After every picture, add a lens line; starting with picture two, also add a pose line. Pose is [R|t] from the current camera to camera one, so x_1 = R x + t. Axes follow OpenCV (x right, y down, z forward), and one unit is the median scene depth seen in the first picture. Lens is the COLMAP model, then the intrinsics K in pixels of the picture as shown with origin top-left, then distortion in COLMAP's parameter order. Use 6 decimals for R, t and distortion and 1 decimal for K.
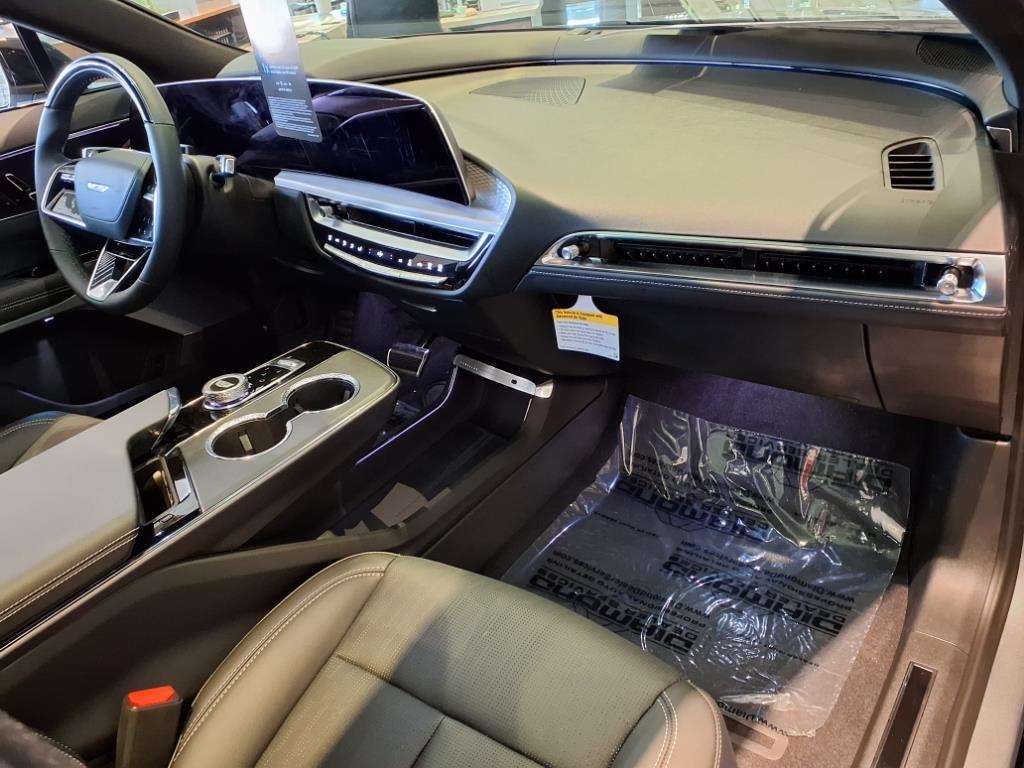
lens RADIAL K [[824.8, 0, 517.5], [0, 824.8, 385.0], [0, 0, 1]] dist [0.071884, -0.108345]
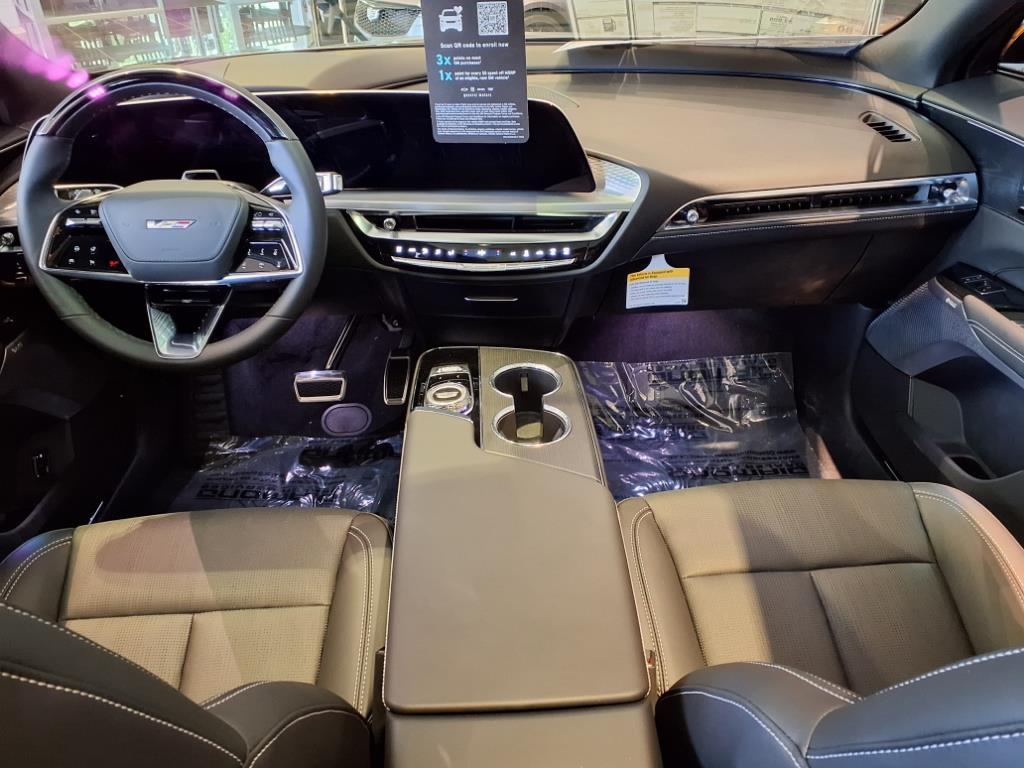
lens RADIAL K [[824.8, 0, 517.5], [0, 824.8, 385.0], [0, 0, 1]] dist [0.071884, -0.108345]
pose [[0.765386, -0.235973, 0.598749, -0.851282], [0.256178, 0.965180, 0.052912, -0.043300], [-0.590387, 0.112888, 0.799187, 0.166276]]
